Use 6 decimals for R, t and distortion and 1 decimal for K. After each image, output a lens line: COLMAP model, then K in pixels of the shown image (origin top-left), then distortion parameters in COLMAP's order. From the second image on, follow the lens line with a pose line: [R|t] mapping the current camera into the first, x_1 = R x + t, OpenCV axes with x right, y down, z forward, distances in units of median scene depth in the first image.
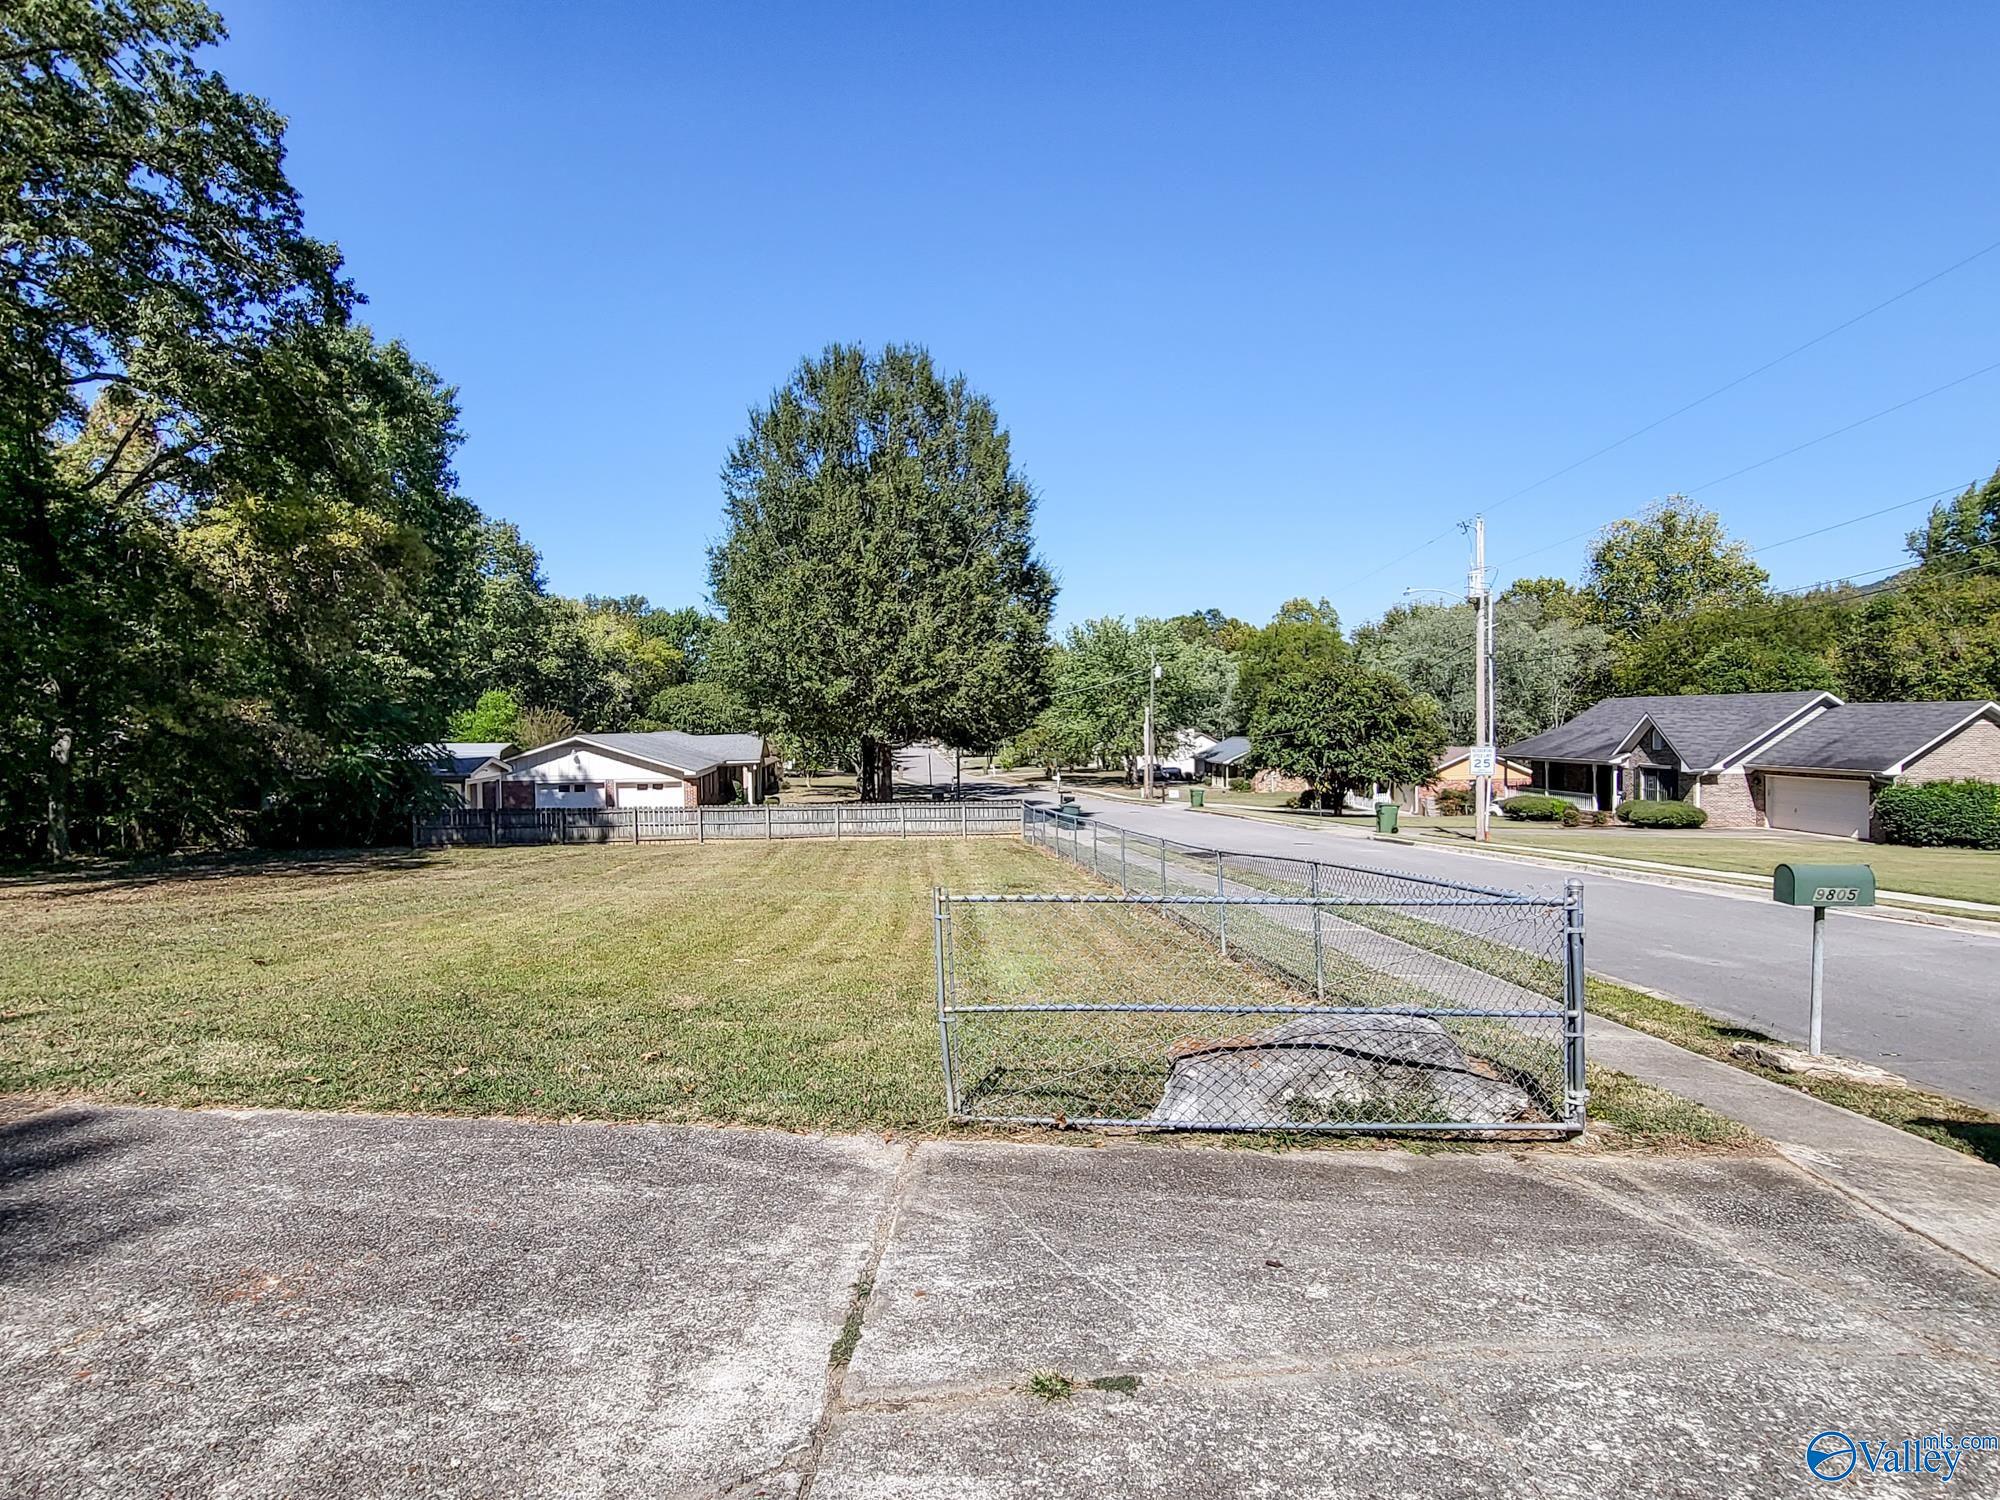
lens RADIAL K [[1095.2, 0, 983.8], [0, 1095.2, 751.6], [0, 0, 1]] dist [-0.001867, -0.002111]
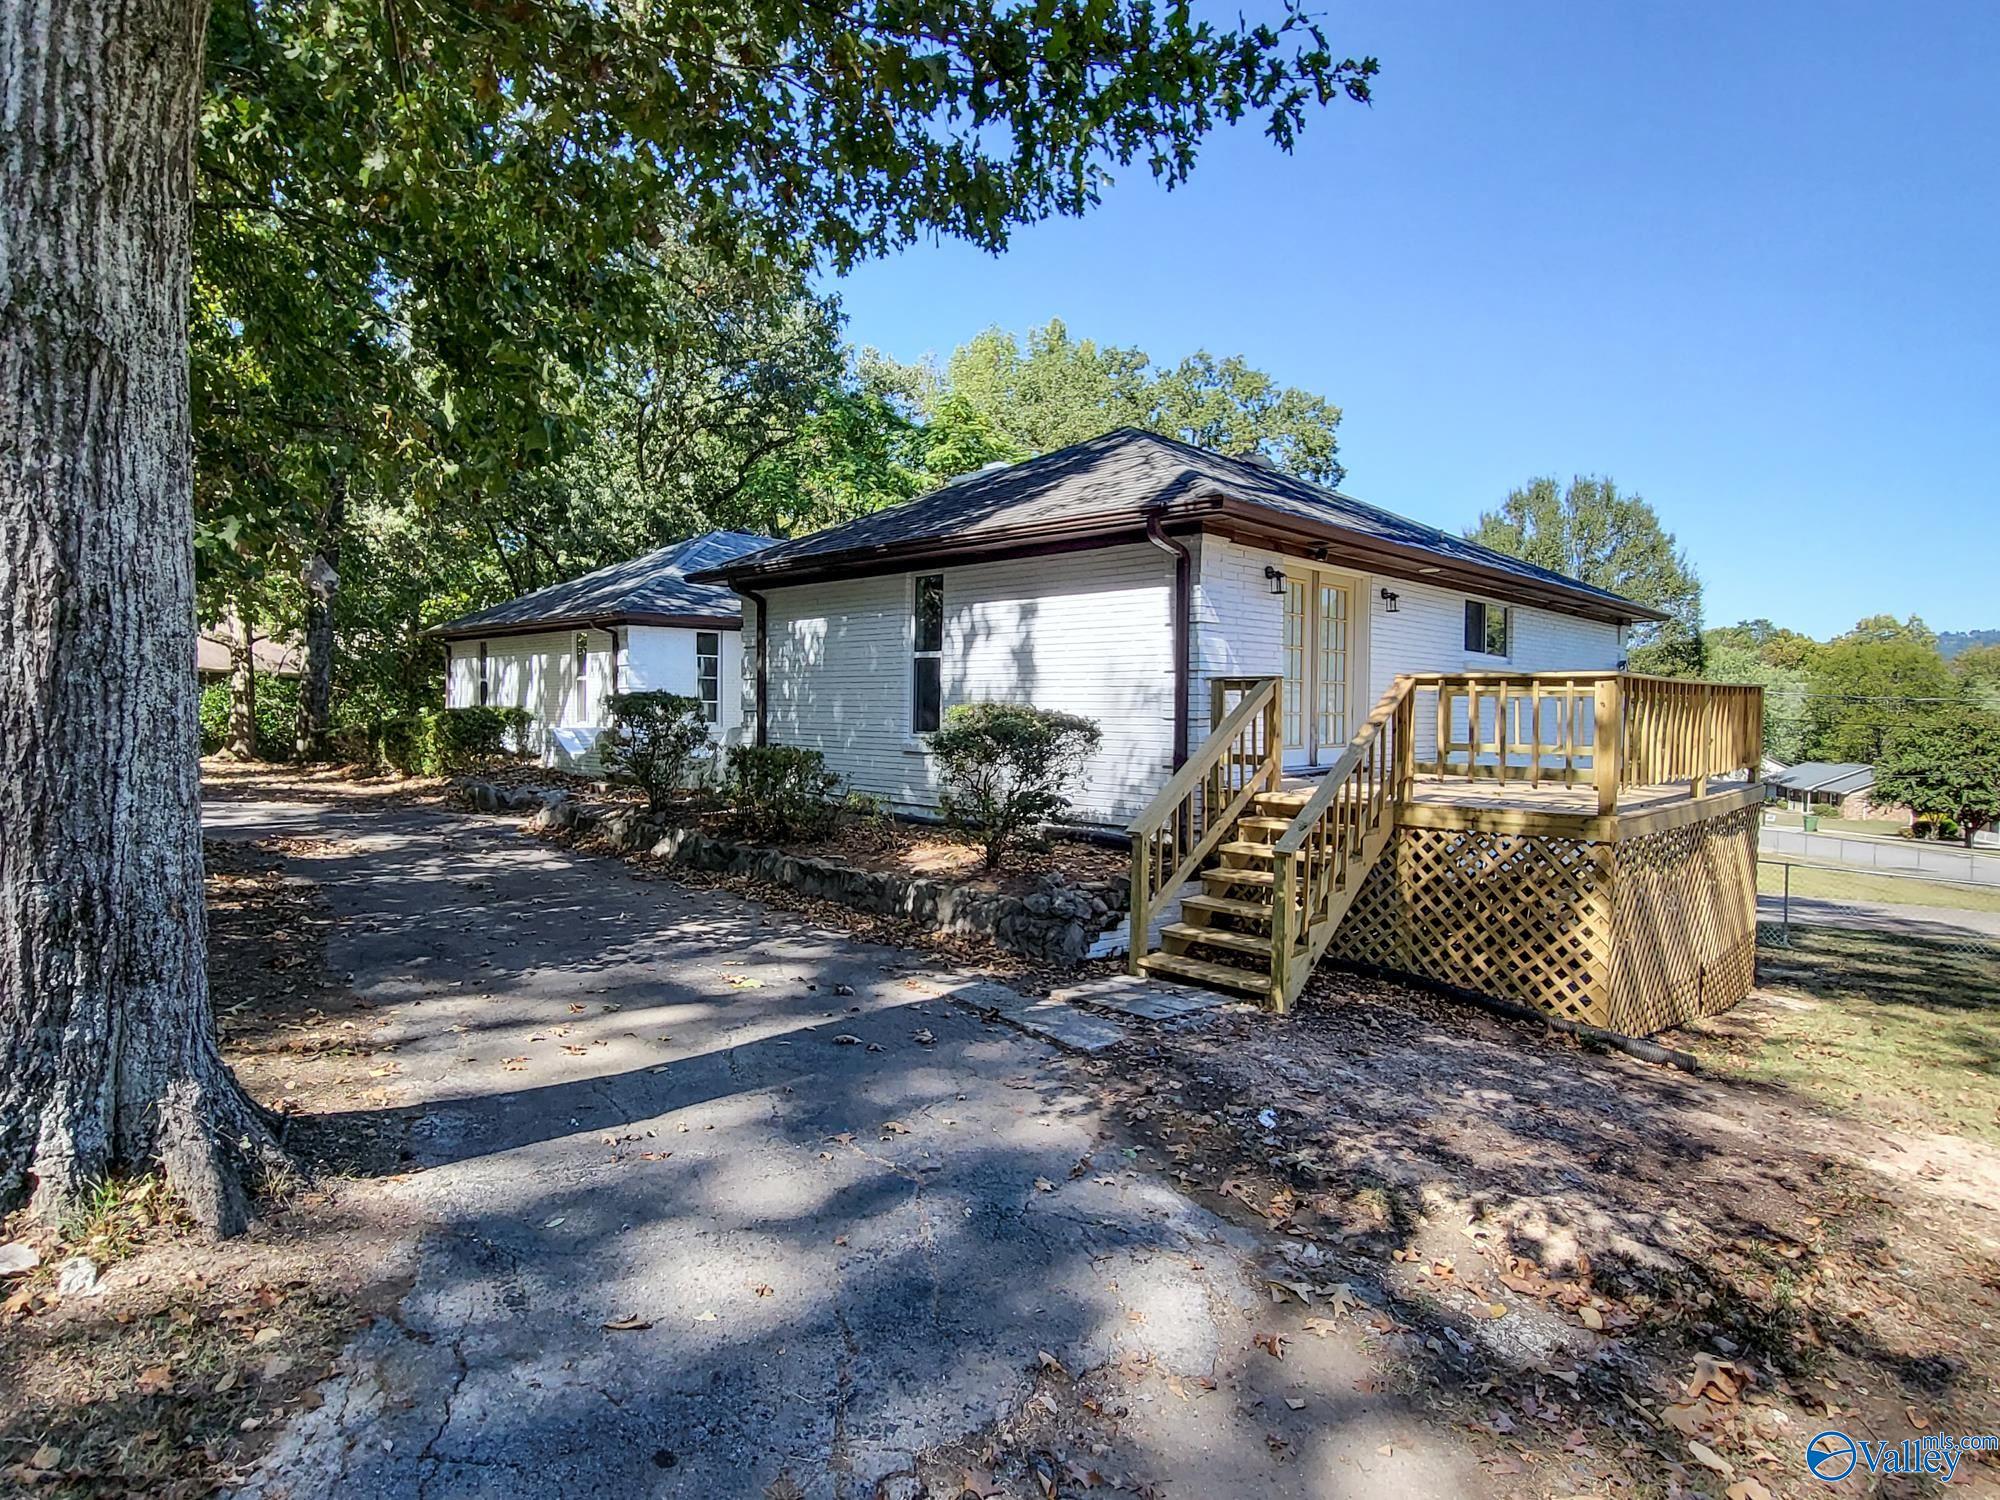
lens RADIAL K [[1095.2, 0, 983.8], [0, 1095.2, 751.6], [0, 0, 1]] dist [-0.001867, -0.002111]
pose [[0.930651, 0.030512, -0.364634, -0.253279], [-0.028560, 0.999534, 0.010745, -0.027225], [0.364792, 0.000414, 0.931089, -0.488858]]
